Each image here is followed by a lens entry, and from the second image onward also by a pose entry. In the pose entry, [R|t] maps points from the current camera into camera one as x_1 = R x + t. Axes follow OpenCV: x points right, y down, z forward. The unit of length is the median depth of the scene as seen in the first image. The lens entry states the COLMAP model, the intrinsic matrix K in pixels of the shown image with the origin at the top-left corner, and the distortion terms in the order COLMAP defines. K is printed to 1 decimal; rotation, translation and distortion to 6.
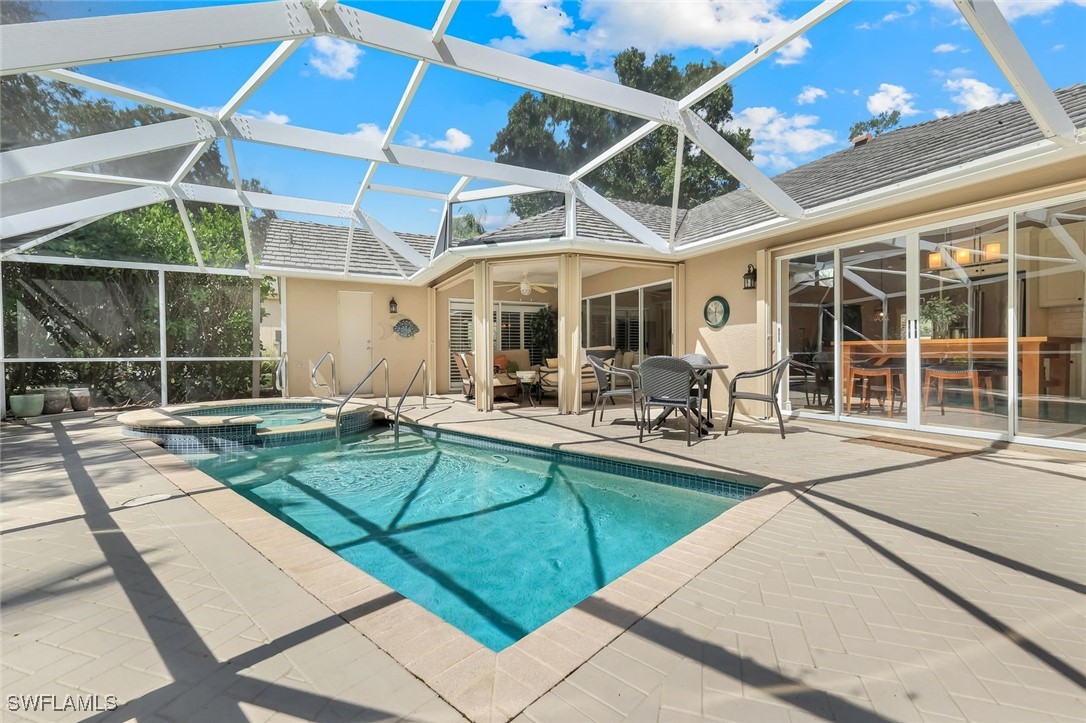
lens RADIAL K [[483.0, 0, 545.4], [0, 483.0, 355.2], [0, 0, 1]] dist [0.000446, -0.000028]
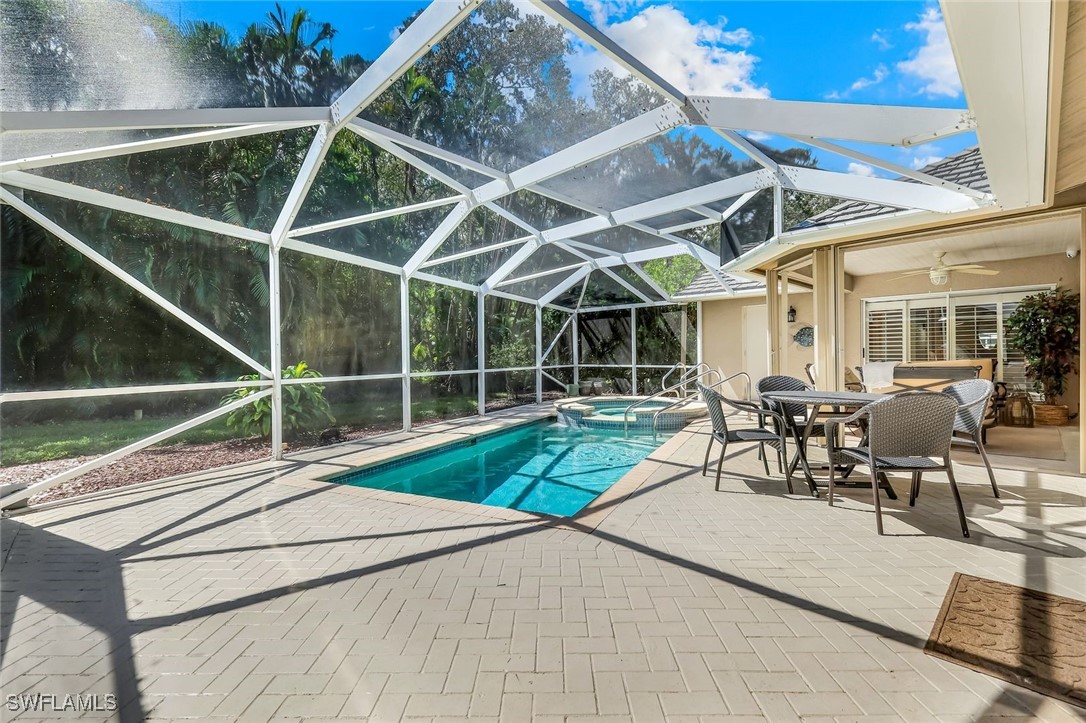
lens RADIAL K [[483.0, 0, 540.5], [0, 483.0, 360.9], [0, 0, 1]] dist [0.000446, -0.000028]
pose [[0.295729, 0.011612, -0.955201, 0.596618], [0.005451, 0.999889, 0.013843, -0.031164], [0.955256, -0.009301, 0.295633, 0.275798]]
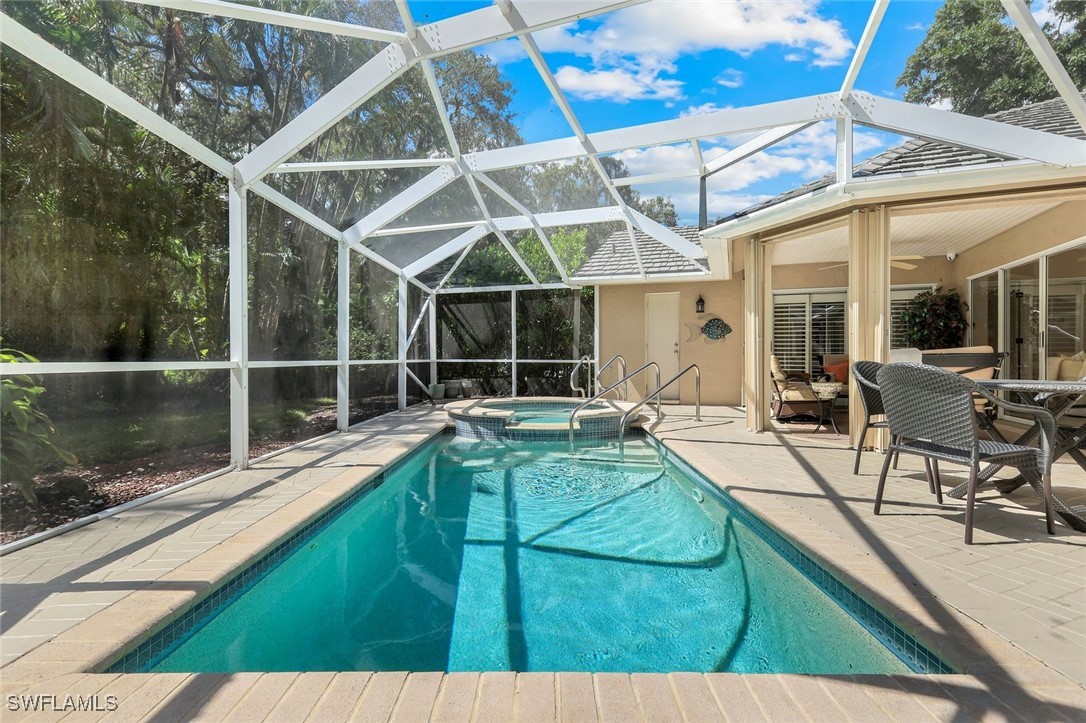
lens RADIAL K [[501.3, 0, 543.0], [0, 501.3, 359.1], [0, 0, 1]] dist [0.002244, 0.001237]
pose [[0.672190, 0.007782, -0.740337, 0.230339], [-0.007476, 0.999965, 0.003724, -0.001843], [0.740341, 0.003031, 0.672225, 0.186444]]
